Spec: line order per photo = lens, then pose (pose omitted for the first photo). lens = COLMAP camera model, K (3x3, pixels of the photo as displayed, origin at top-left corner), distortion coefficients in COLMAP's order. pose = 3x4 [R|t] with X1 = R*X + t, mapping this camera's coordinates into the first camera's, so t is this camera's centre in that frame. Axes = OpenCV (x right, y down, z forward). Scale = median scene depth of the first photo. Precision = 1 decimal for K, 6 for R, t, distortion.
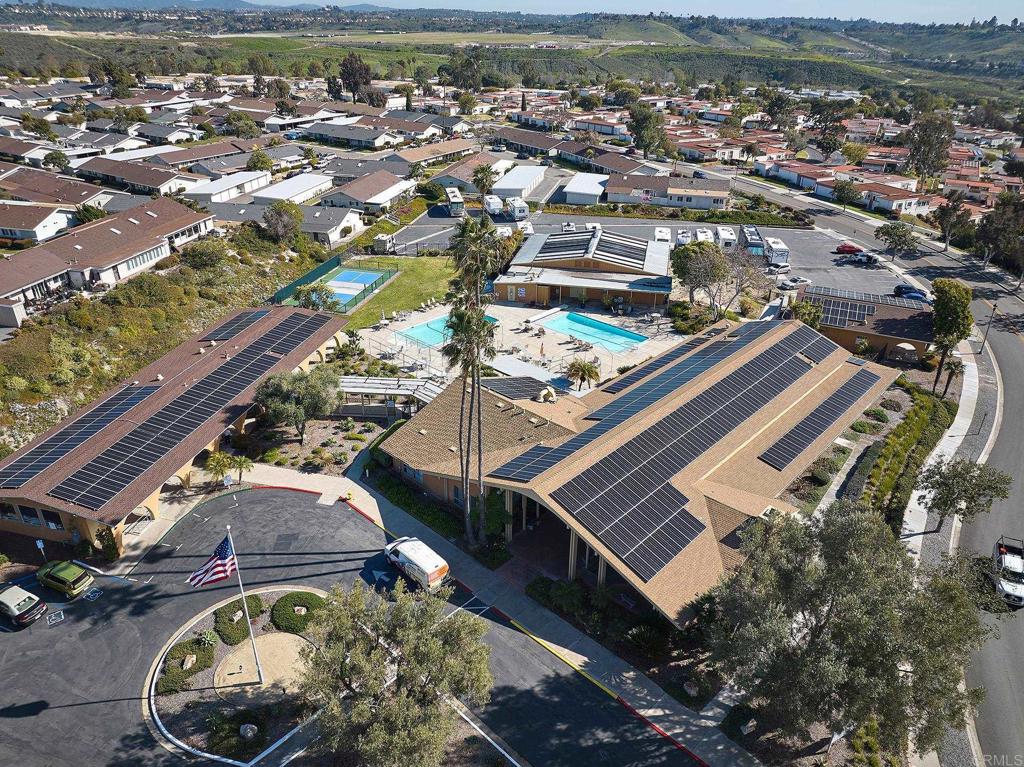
lens RADIAL K [[721.4, 0, 512.0], [0, 721.4, 383.5], [0, 0, 1]] dist [-0.047615, 0.016669]
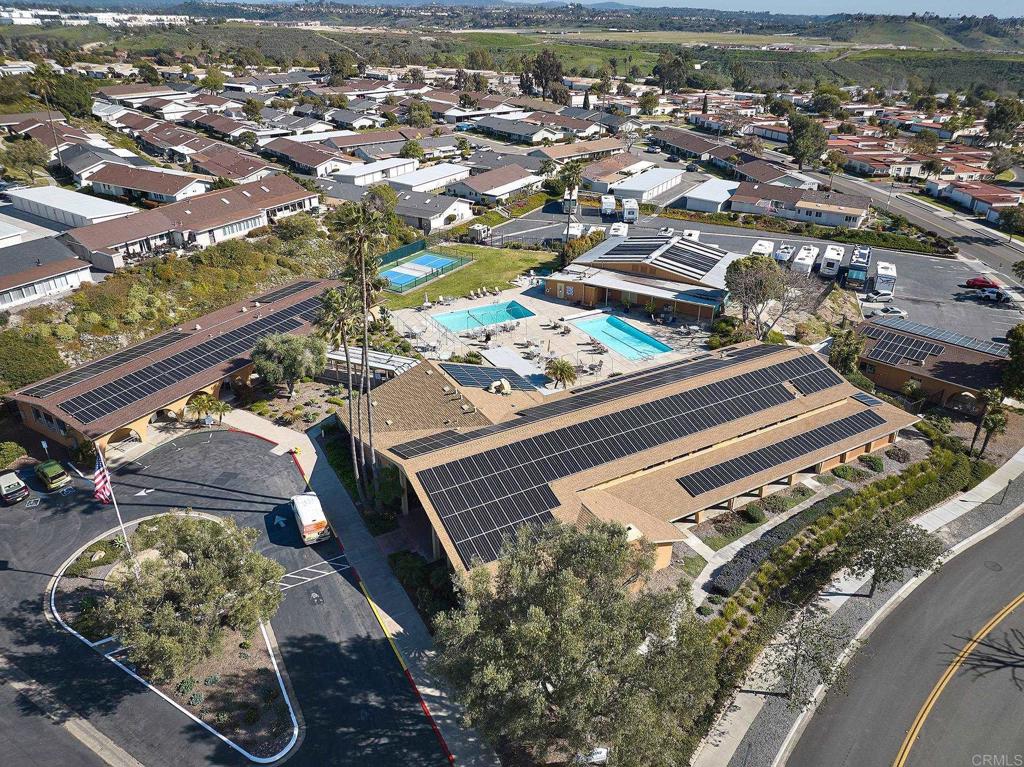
lens RADIAL K [[721.4, 0, 512.0], [0, 721.4, 383.5], [0, 0, 1]] dist [-0.047615, 0.016669]
pose [[0.954279, 0.136379, -0.265995, 0.209714], [-0.135852, 0.990518, 0.020470, -0.007371], [0.266264, 0.016601, 0.963757, 0.010445]]
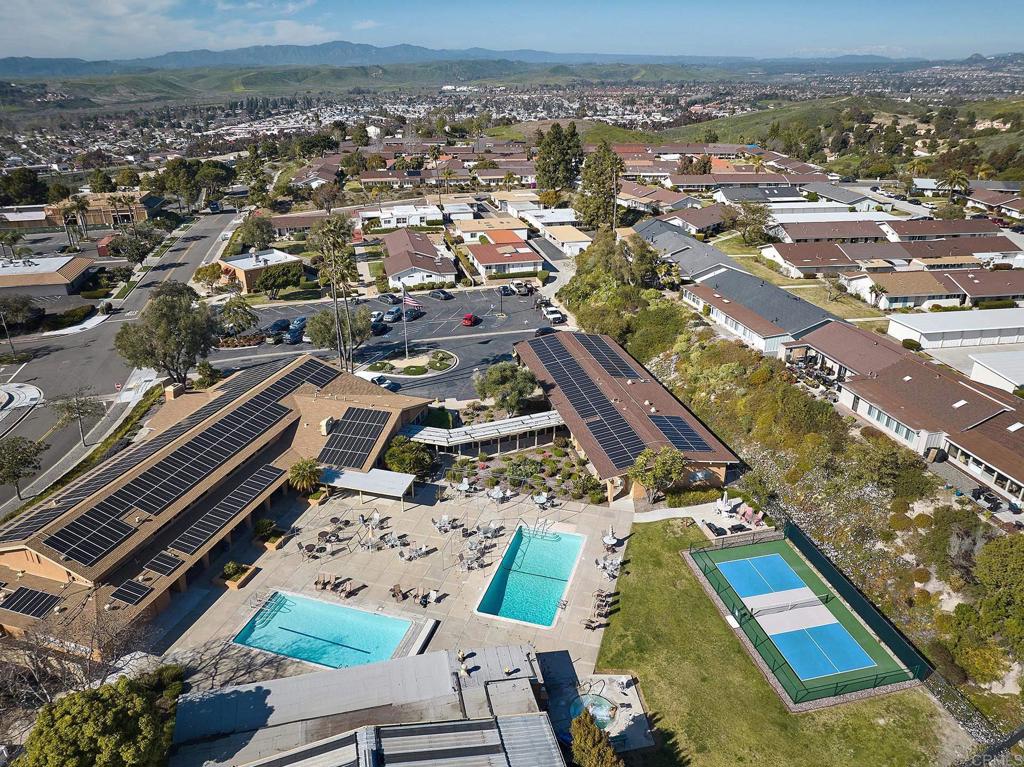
lens RADIAL K [[721.4, 0, 512.0], [0, 721.4, 383.5], [0, 0, 1]] dist [-0.047615, 0.016669]
pose [[-0.893885, 0.177004, -0.411873, 0.161640], [-0.209177, 0.647921, 0.732423, -0.614485], [0.396503, 0.740856, -0.542142, 1.080062]]
